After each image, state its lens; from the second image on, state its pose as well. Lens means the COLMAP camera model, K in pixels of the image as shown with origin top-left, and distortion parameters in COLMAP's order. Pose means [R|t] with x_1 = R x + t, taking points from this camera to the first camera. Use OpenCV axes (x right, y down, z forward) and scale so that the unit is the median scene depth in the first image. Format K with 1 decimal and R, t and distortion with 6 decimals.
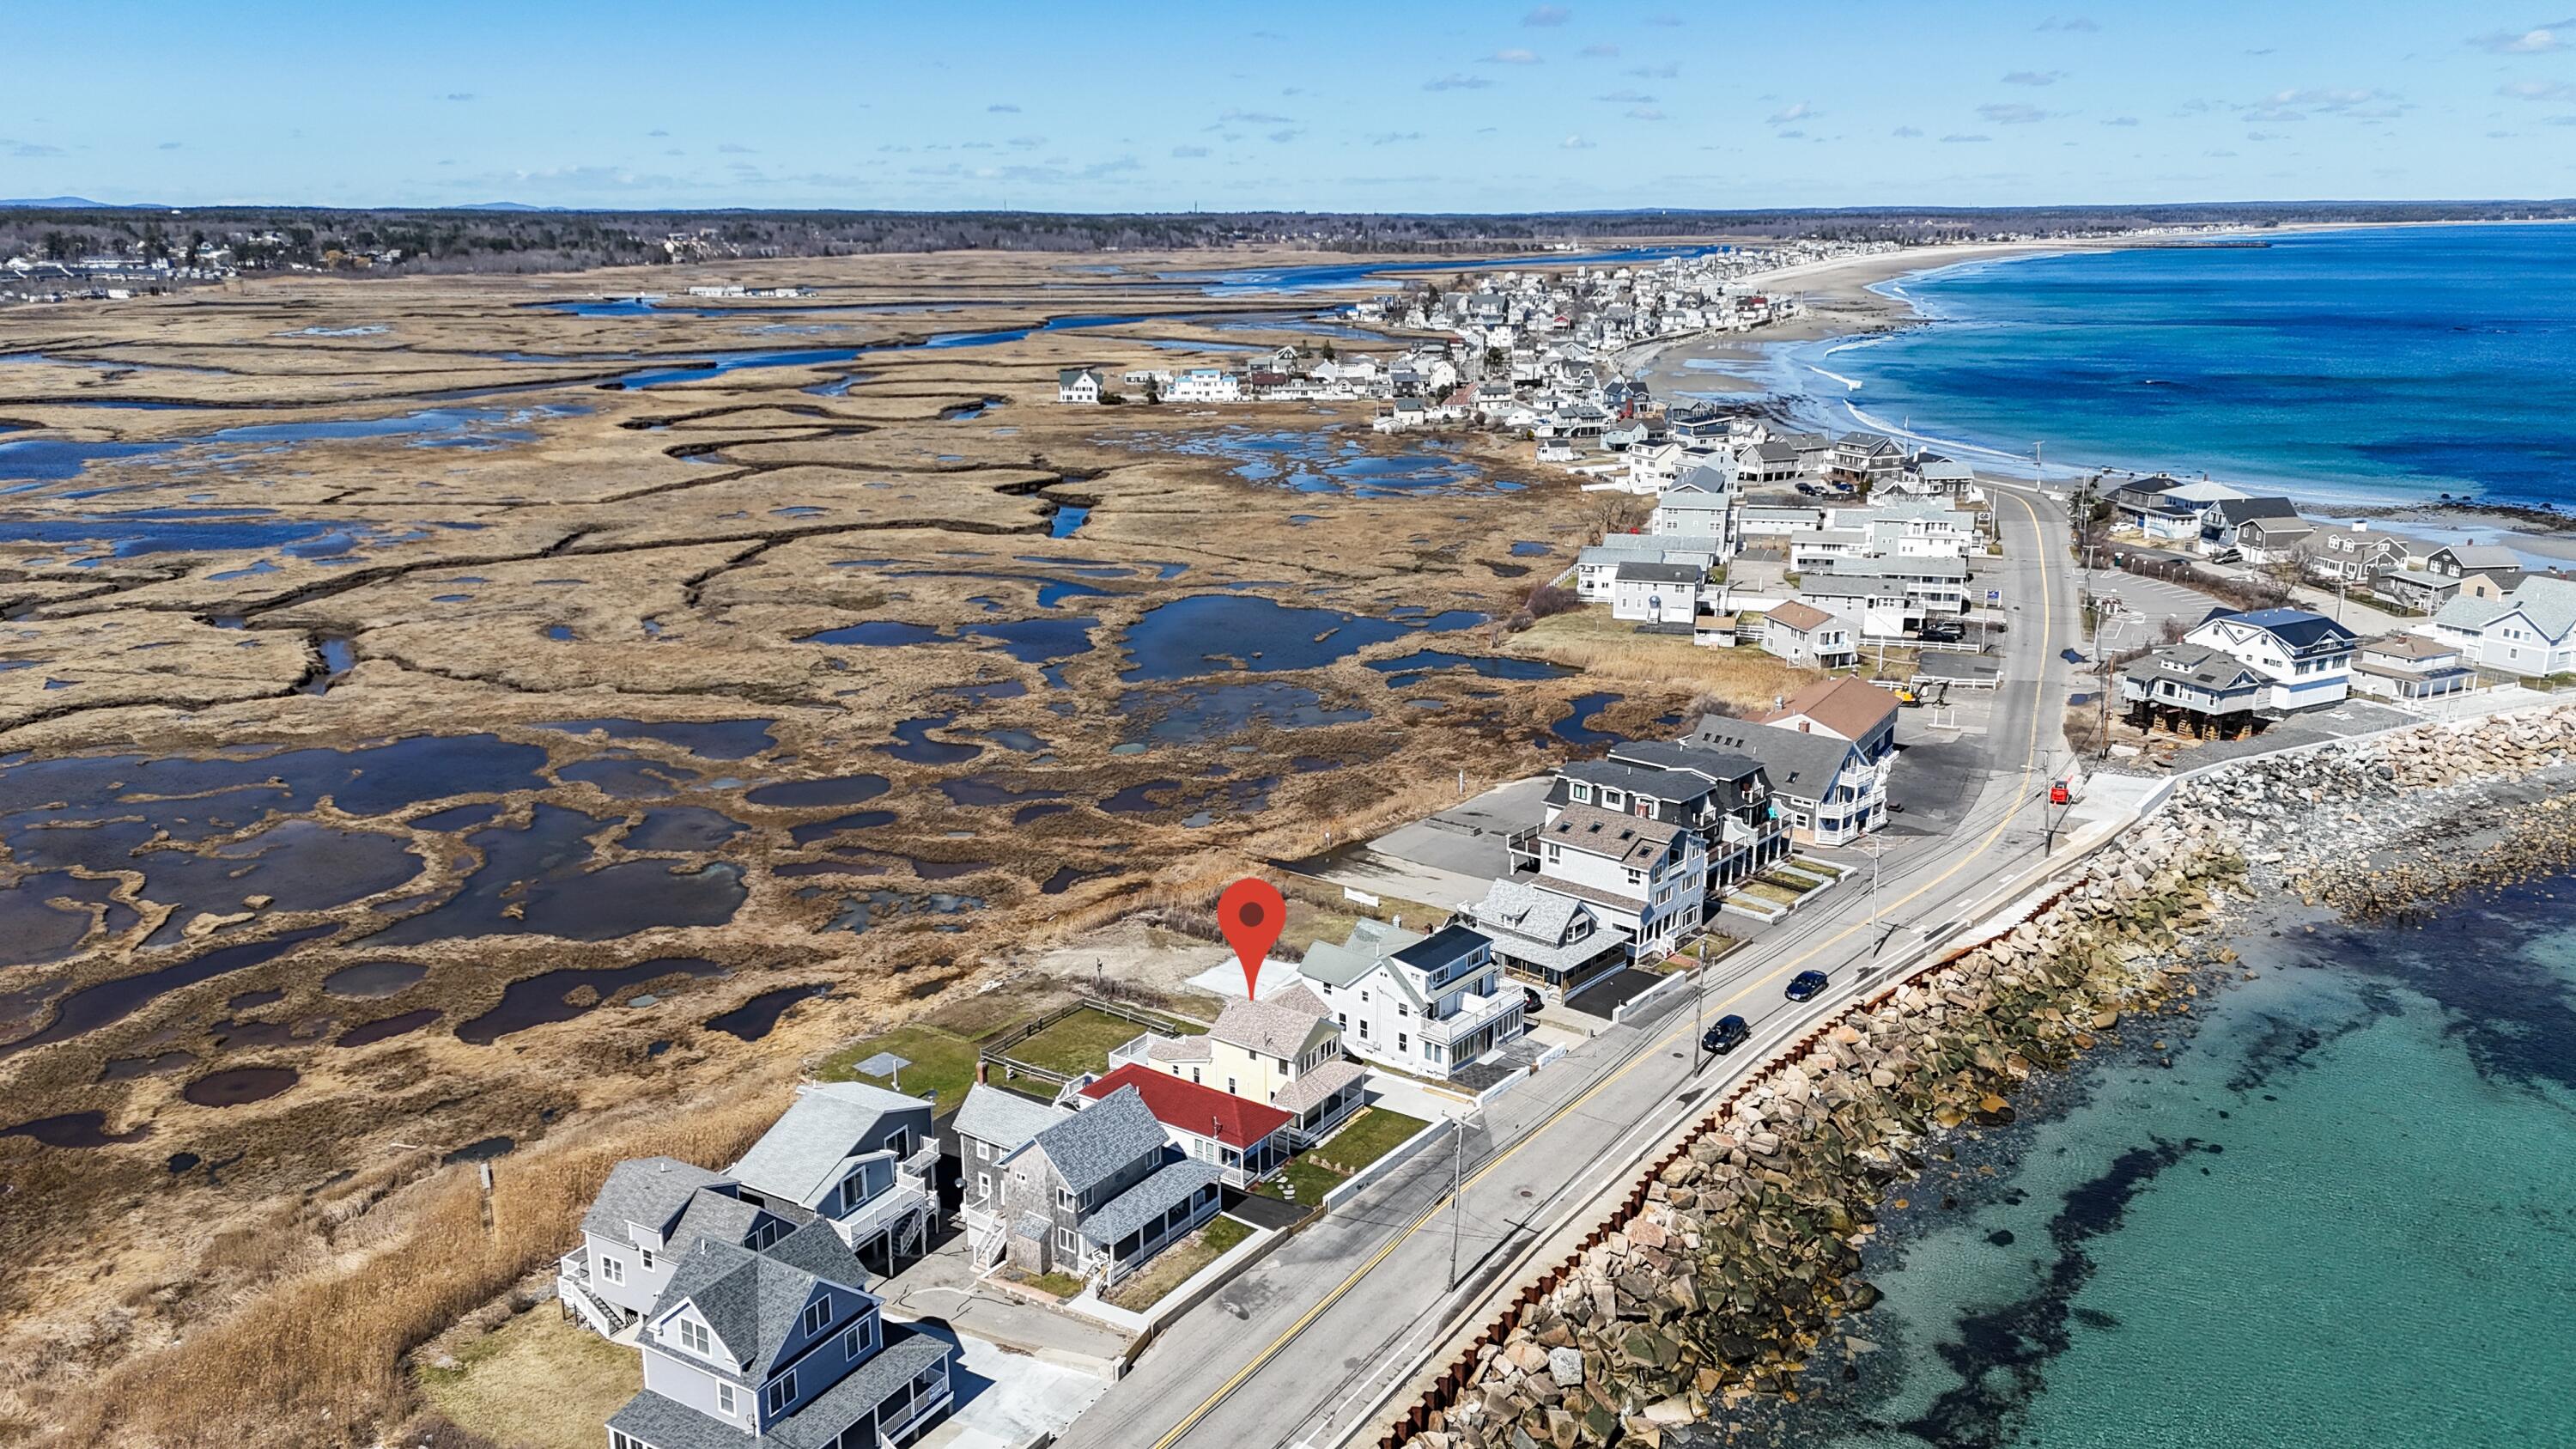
lens RADIAL K [[1871.7, 0, 1282.9], [0, 1871.7, 727.4], [0, 0, 1]] dist [0.084131, -0.078872]
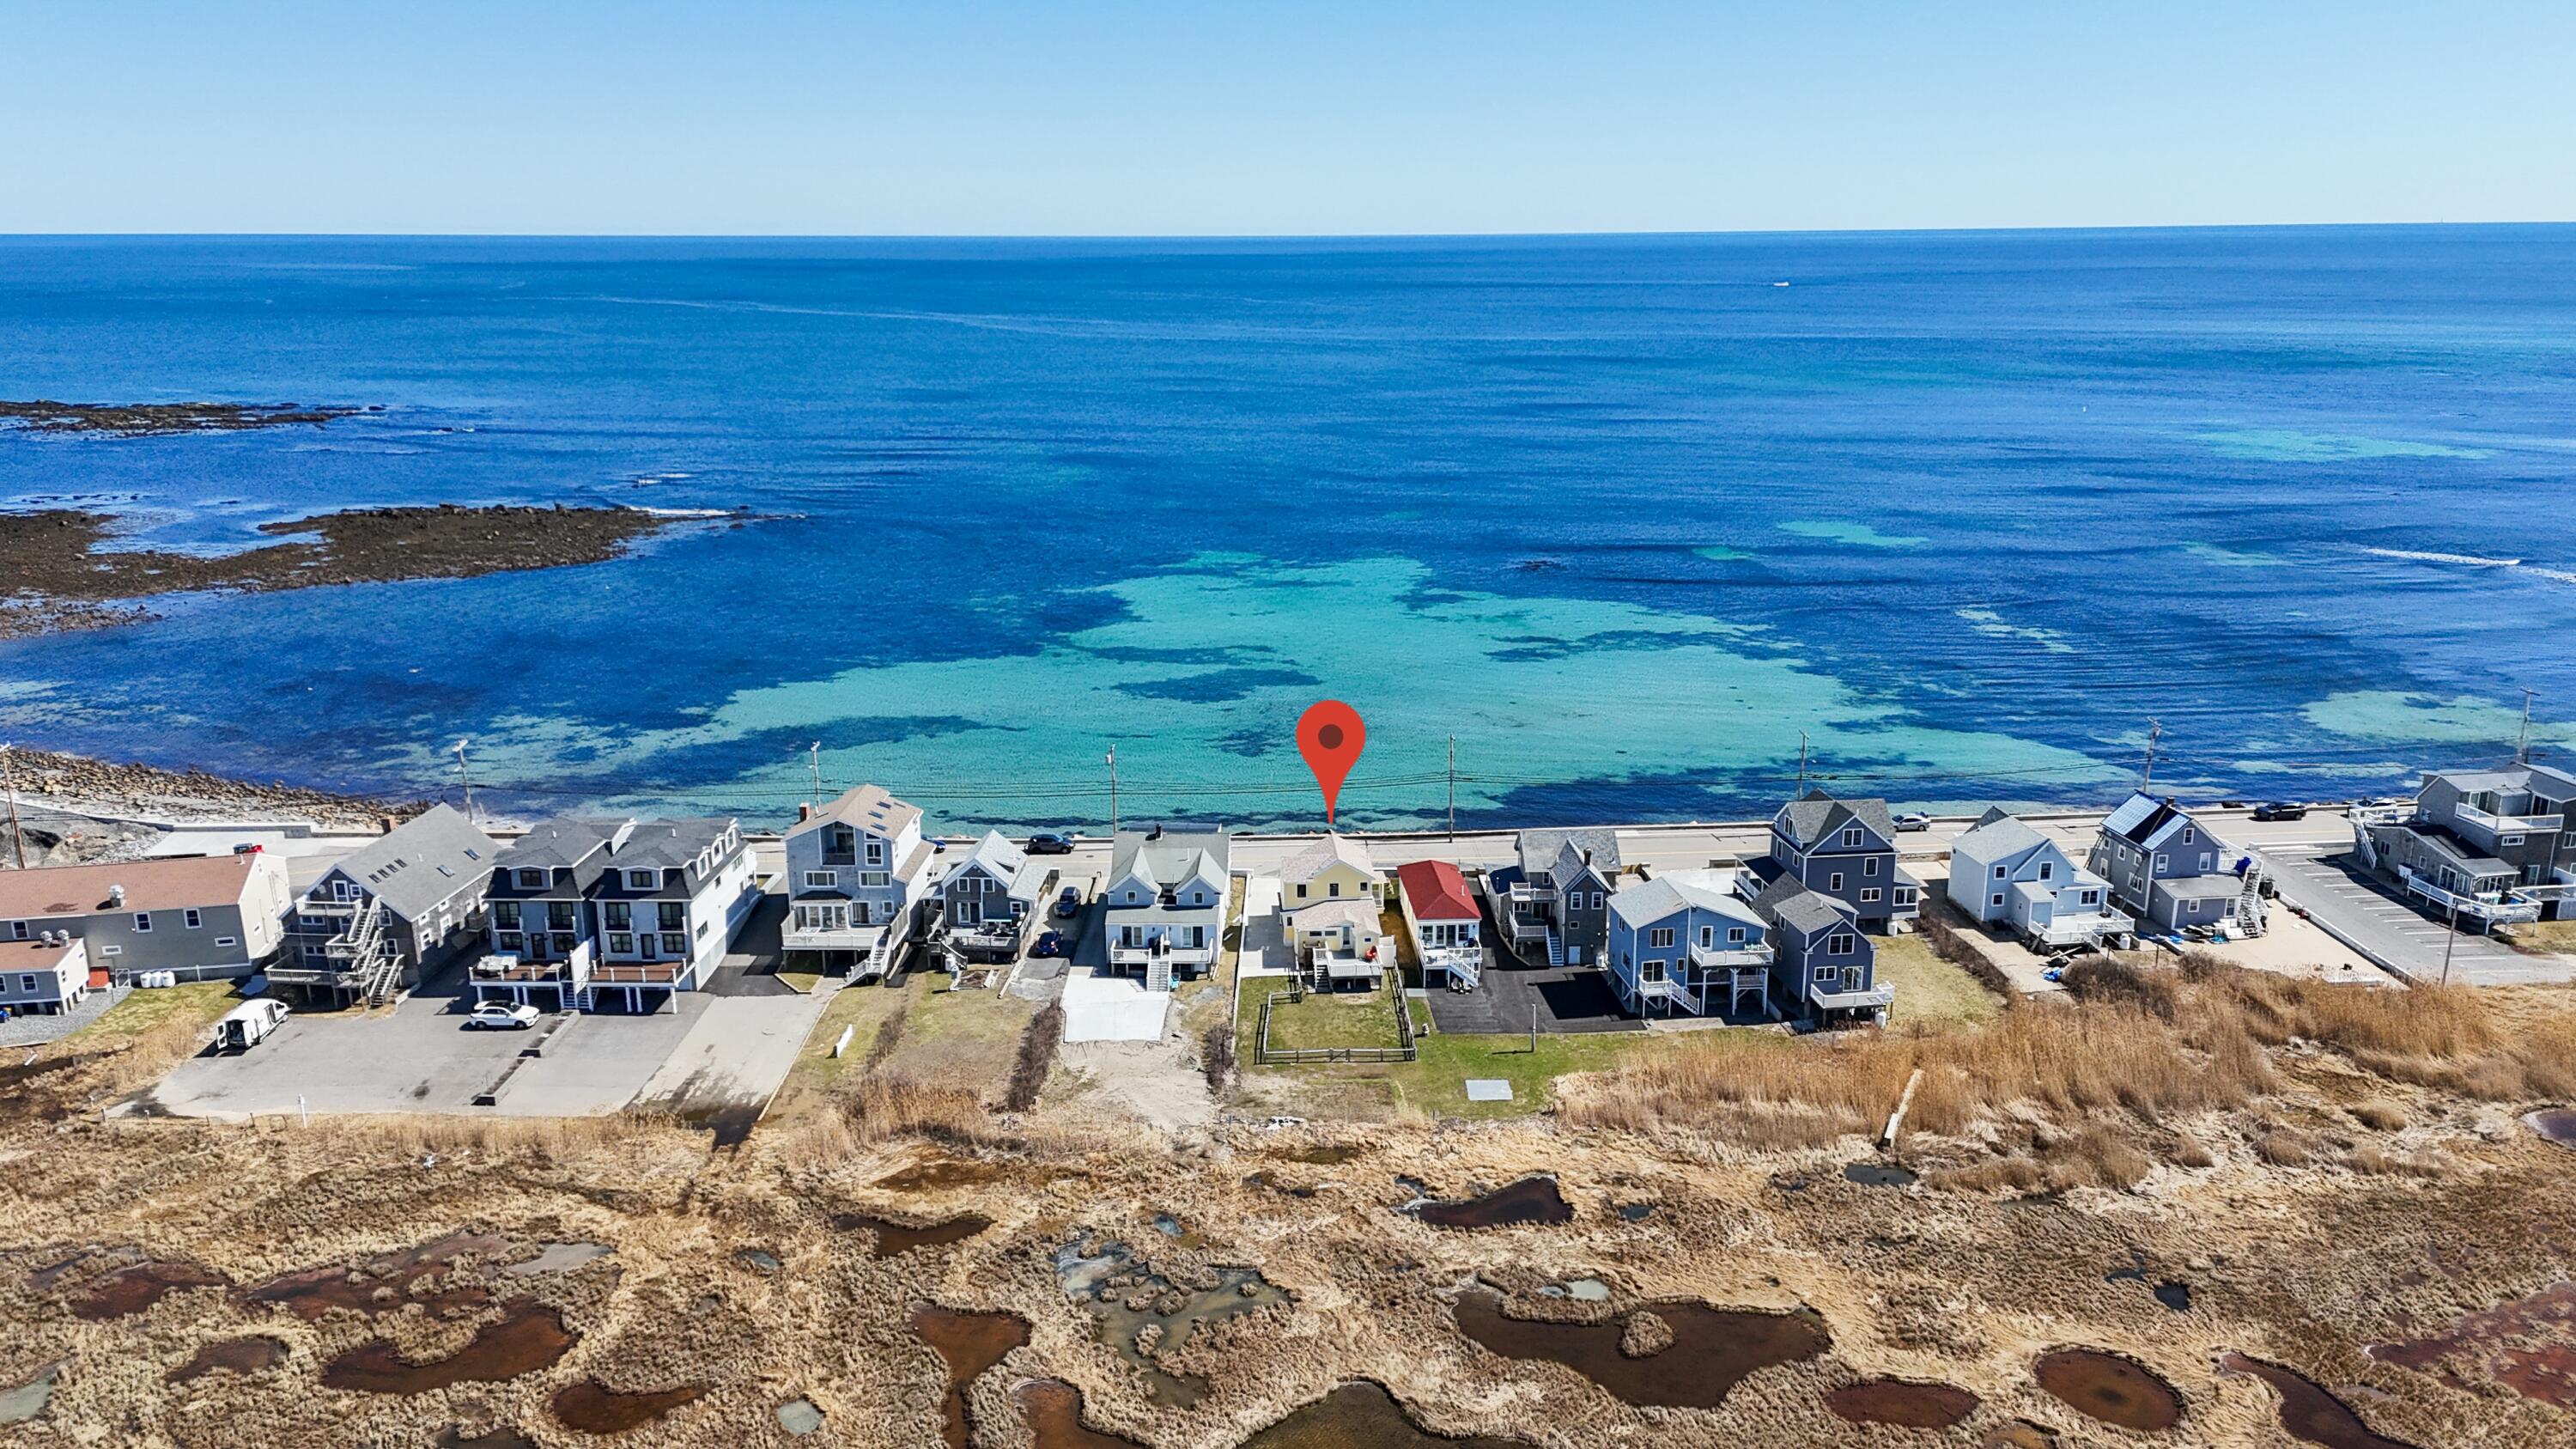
lens RADIAL K [[1871.7, 0, 1293.4], [0, 1871.7, 718.9], [0, 0, 1]] dist [0.084131, -0.078872]
pose [[-0.631705, -0.186971, 0.752323, -0.563093], [0.212756, 0.891398, 0.400180, -0.270260], [-0.745442, 0.412857, -0.523322, 1.000454]]
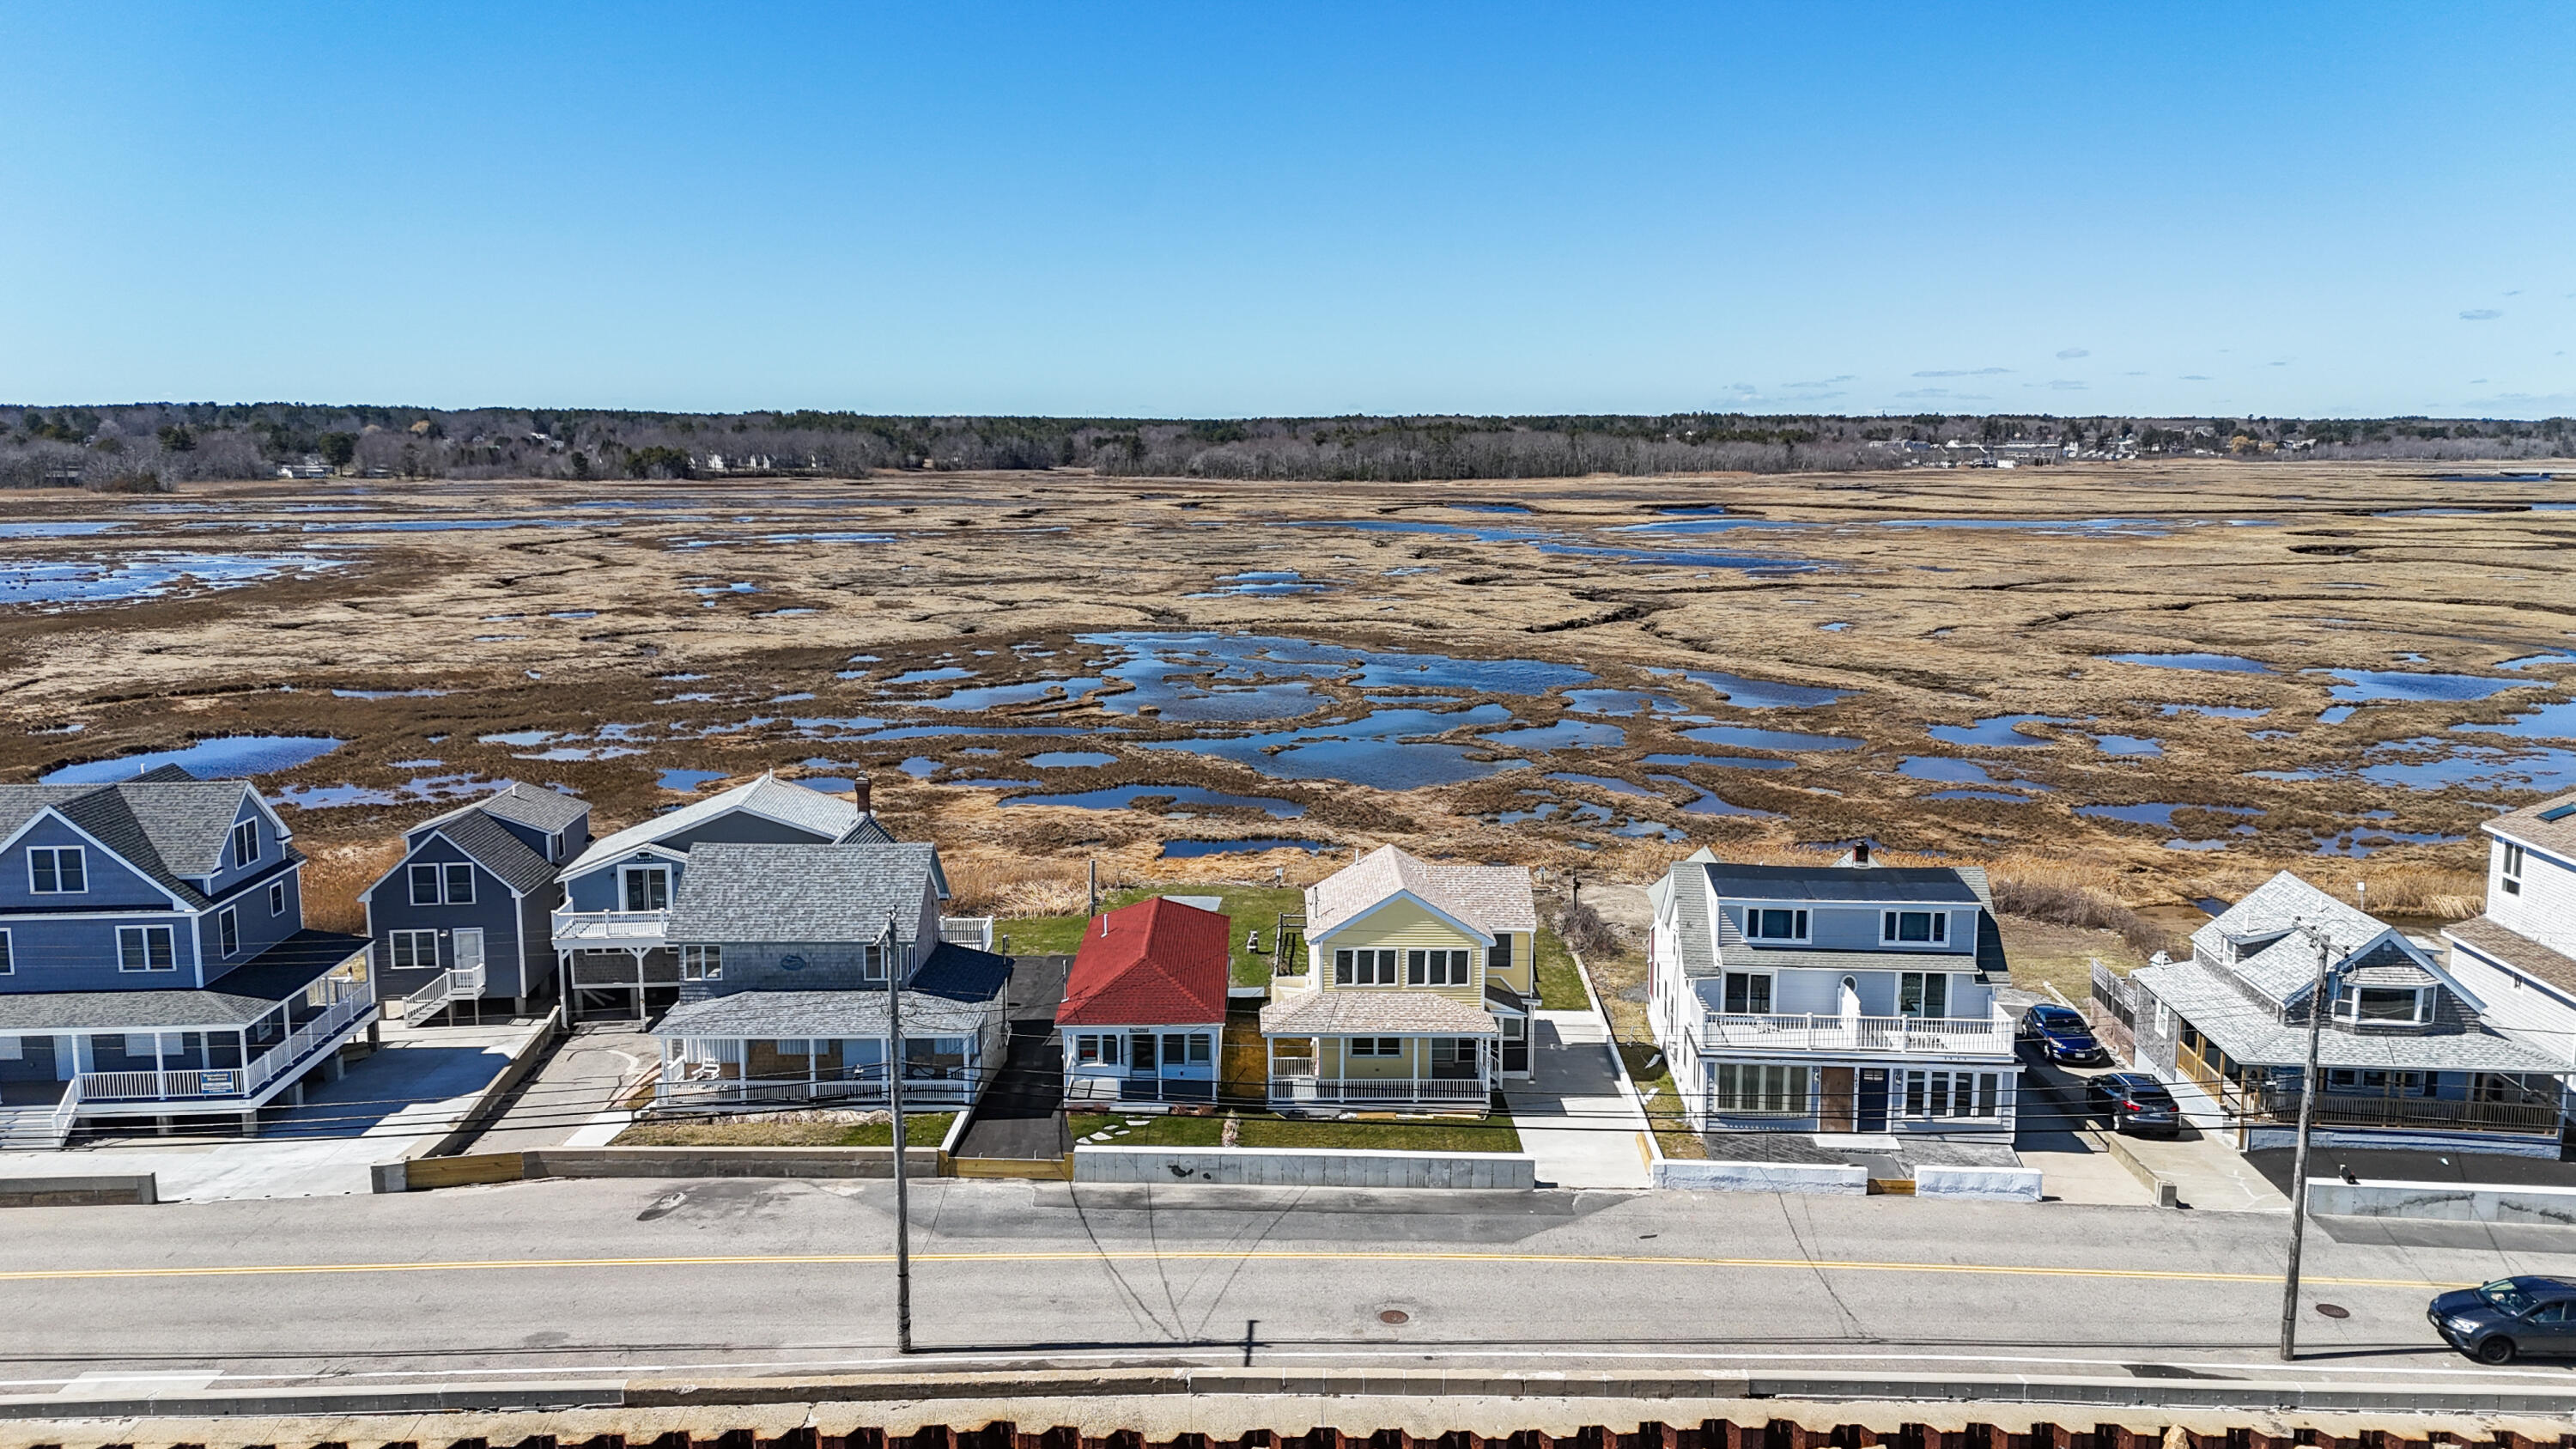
lens RADIAL K [[1871.7, 0, 1296.2], [0, 1871.7, 748.7], [0, 0, 1]] dist [0.084131, -0.078872]
pose [[0.584125, 0.138068, -0.799834, 0.236544], [-0.219983, 0.975473, 0.007731, 0.071805], [0.781284, 0.171434, 0.600171, 0.399077]]
